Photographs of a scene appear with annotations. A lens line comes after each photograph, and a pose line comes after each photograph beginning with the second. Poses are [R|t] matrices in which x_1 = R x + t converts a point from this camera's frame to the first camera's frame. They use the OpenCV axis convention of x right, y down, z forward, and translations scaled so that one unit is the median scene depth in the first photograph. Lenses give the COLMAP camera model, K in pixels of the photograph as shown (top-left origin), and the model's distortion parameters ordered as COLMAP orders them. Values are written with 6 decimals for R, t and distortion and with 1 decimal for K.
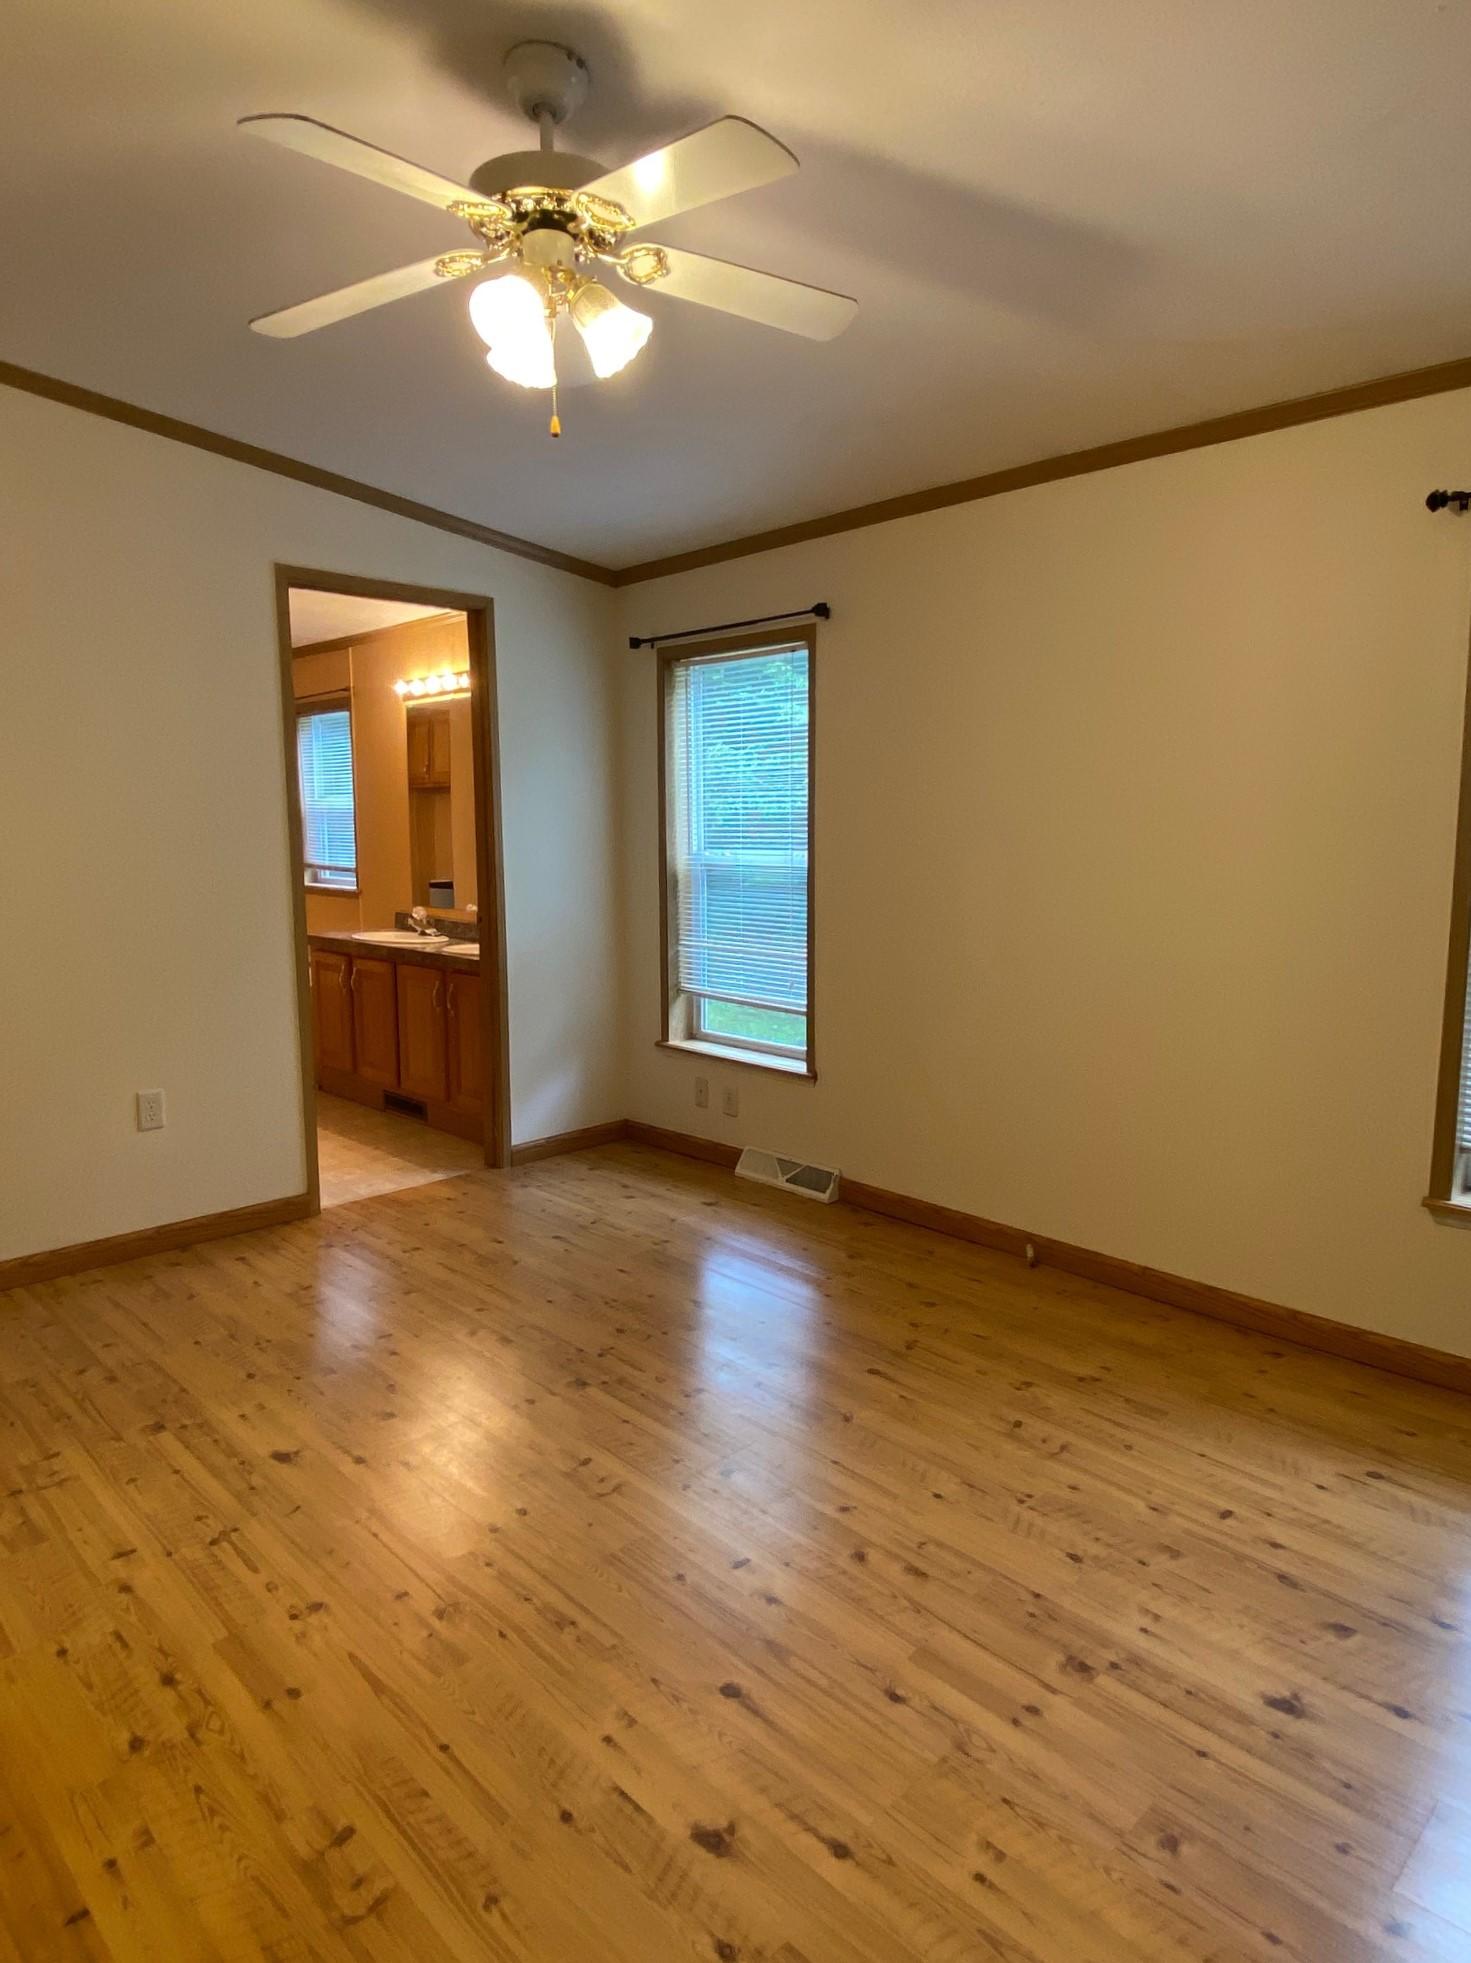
lens RADIAL K [[1153.5, 0, 722.4], [0, 1153.5, 979.9], [0, 0, 1]] dist [0.030723, -0.020058]
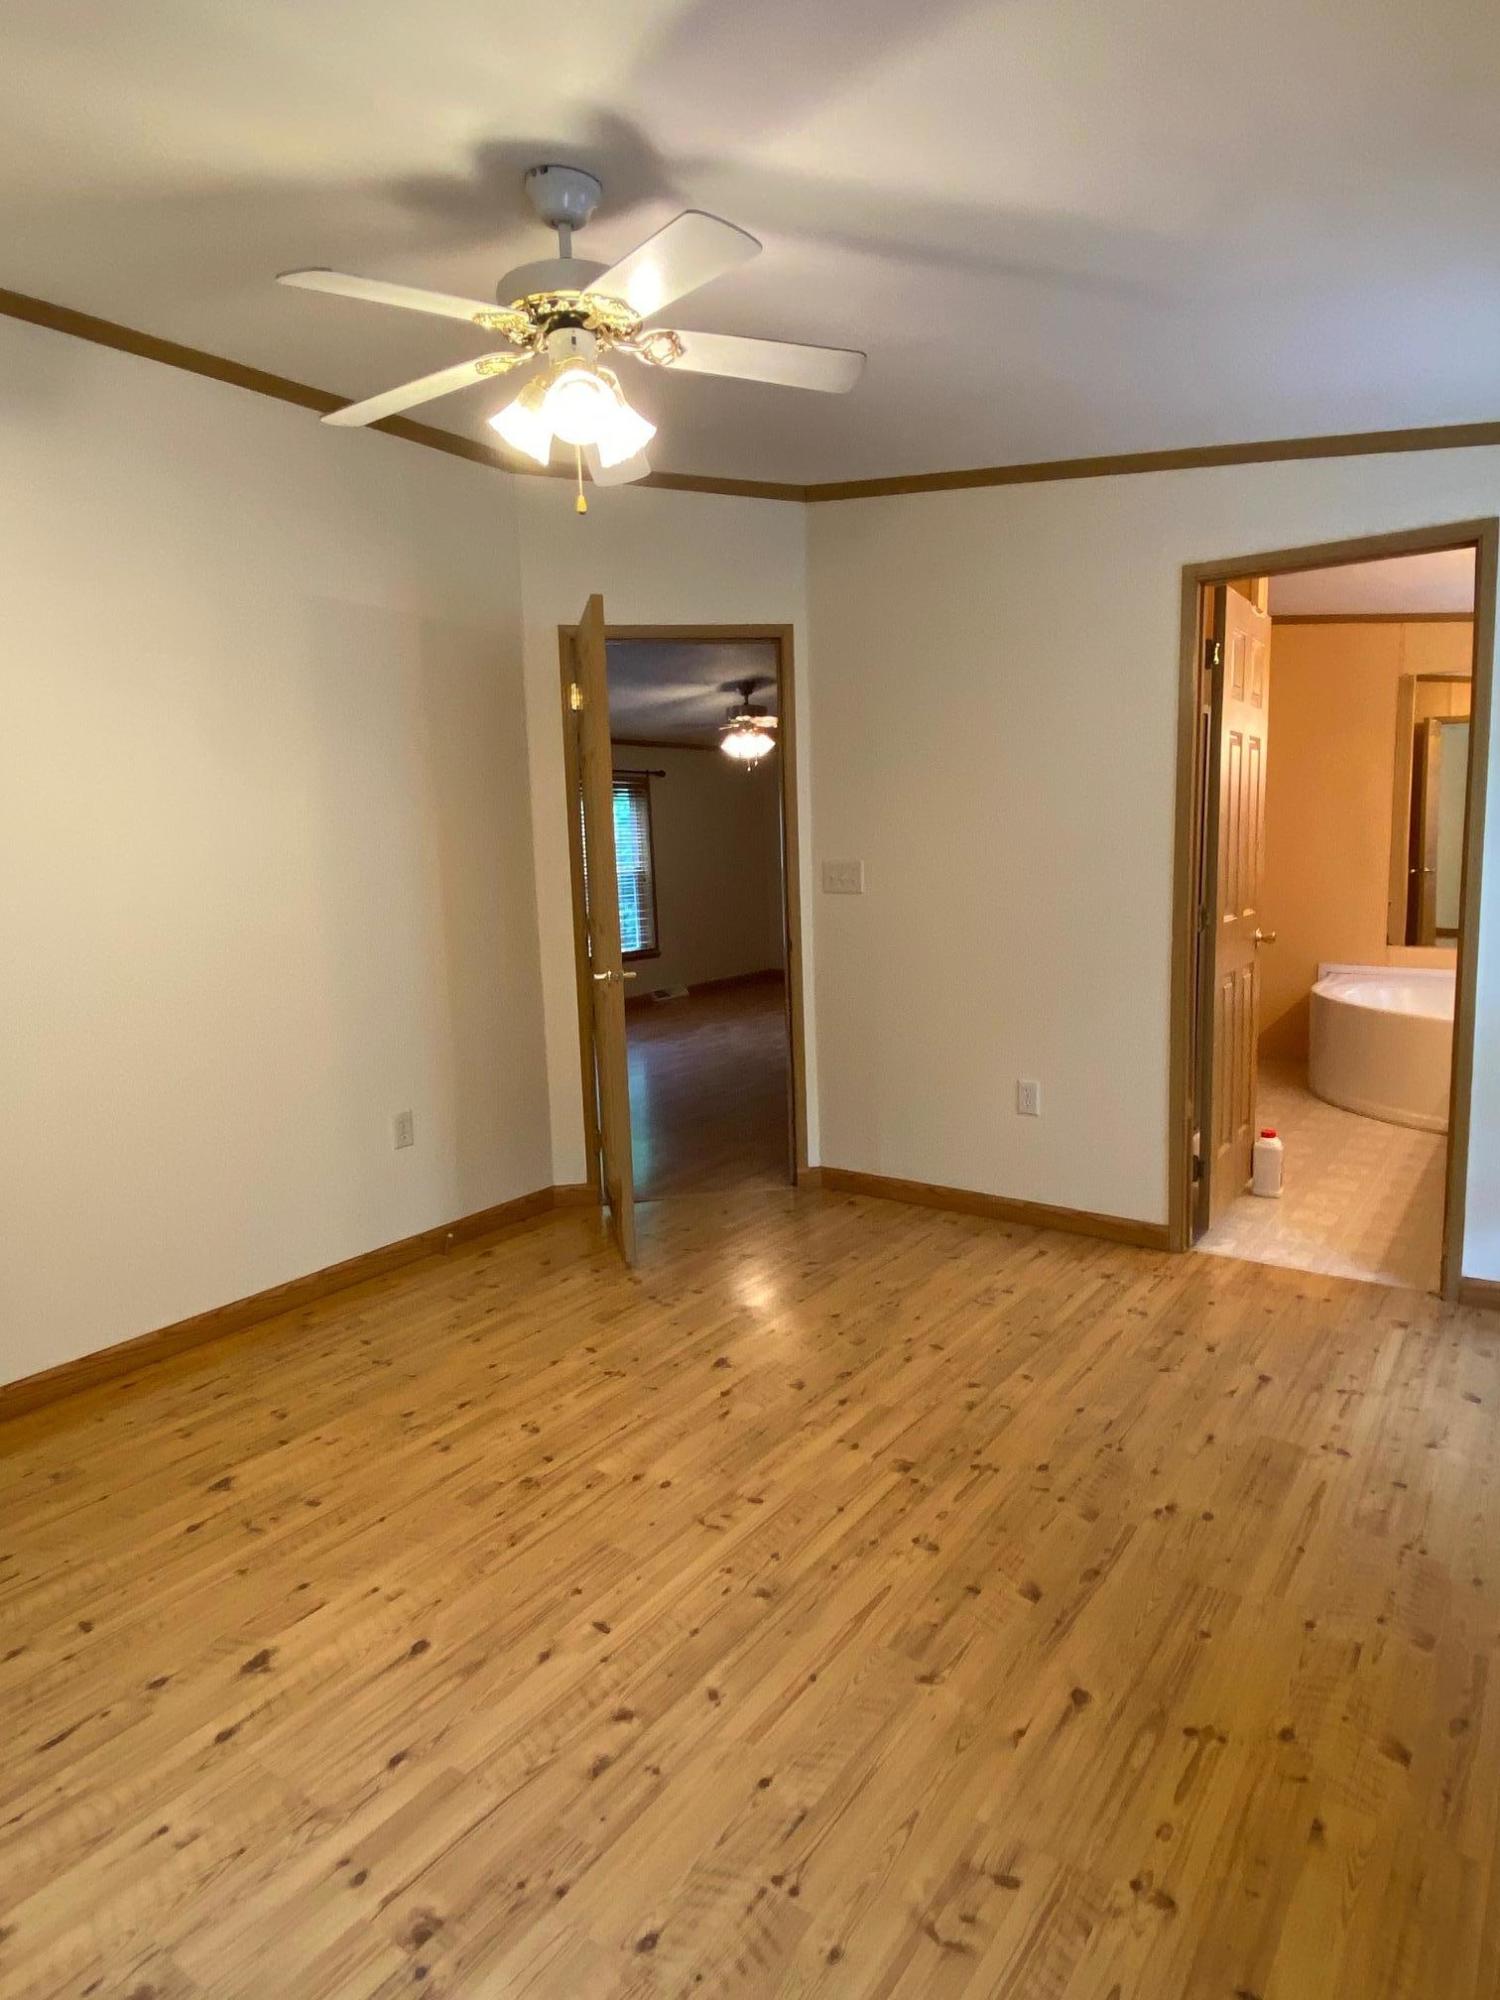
lens RADIAL K [[1175.2, 0, 765.9], [0, 1175.2, 1001.5], [0, 0, 1]] dist [0.030723, -0.020058]
pose [[0.199121, 0.139437, -0.970004, 0.919443], [-0.110285, 0.986726, 0.119201, -0.143808], [0.973749, 0.083242, 0.211856, 0.871554]]
